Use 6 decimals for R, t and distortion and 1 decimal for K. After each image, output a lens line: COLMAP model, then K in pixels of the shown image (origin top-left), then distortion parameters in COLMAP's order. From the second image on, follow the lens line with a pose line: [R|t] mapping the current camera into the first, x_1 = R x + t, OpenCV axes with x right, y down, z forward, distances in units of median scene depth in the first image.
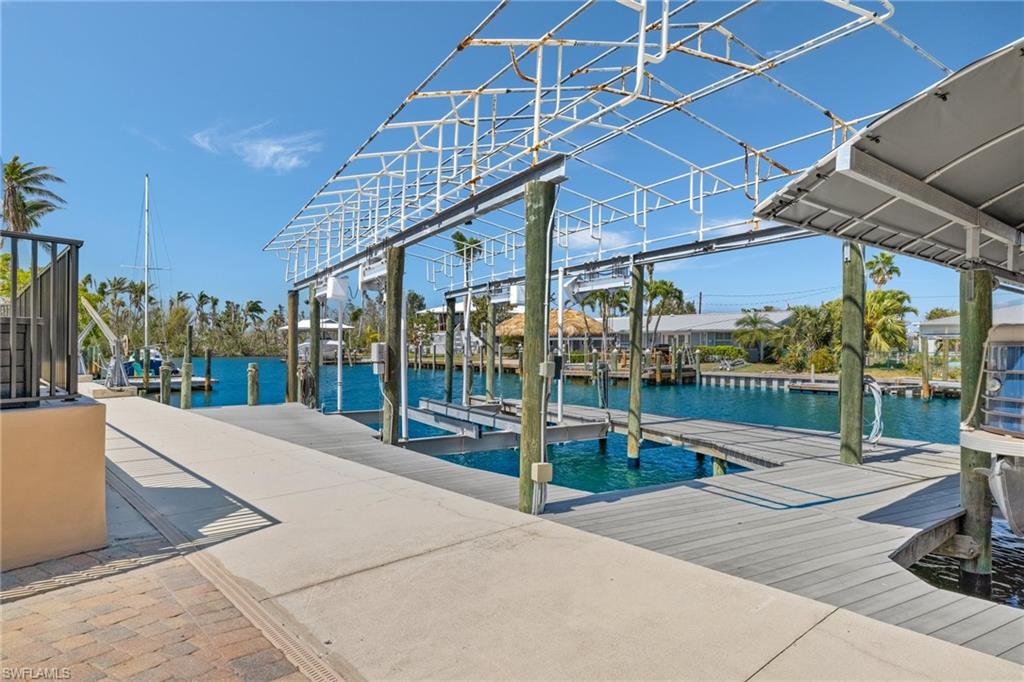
lens RADIAL K [[627.8, 0, 512.0], [0, 627.8, 341.0], [0, 0, 1]] dist [-0.003274, -0.000724]
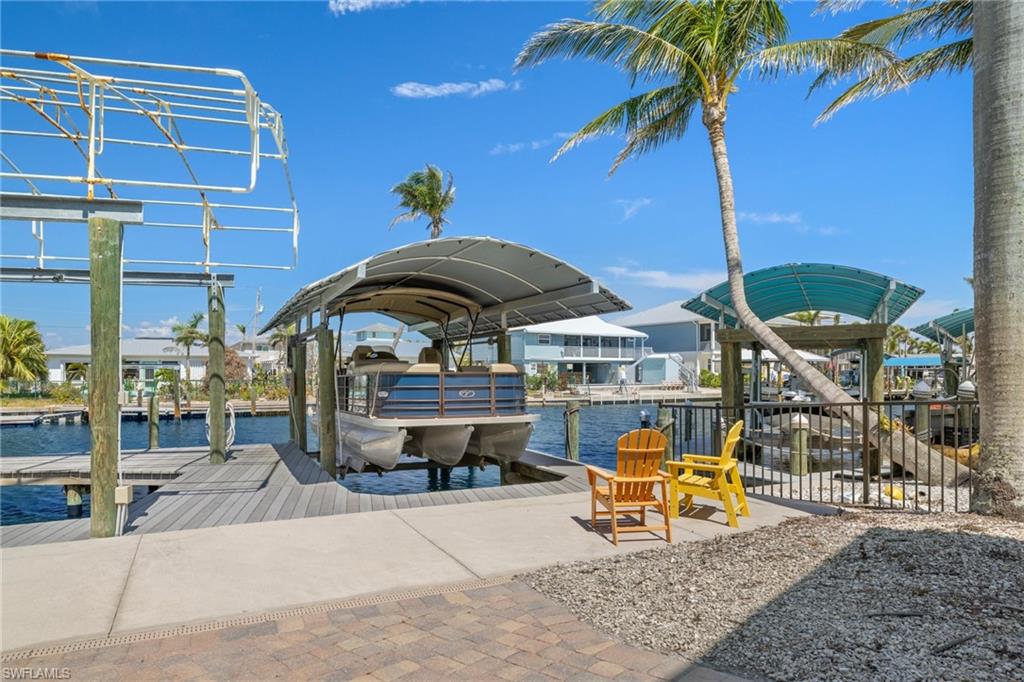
lens RADIAL K [[617.9, 0, 511.2], [0, 617.9, 369.0], [0, 0, 1]] dist [-0.000719, -0.000048]
pose [[0.256815, 0.004142, 0.966452, -0.449154], [-0.003291, 0.999989, -0.003411, -0.002093], [-0.966455, -0.002305, 0.256826, 0.052717]]
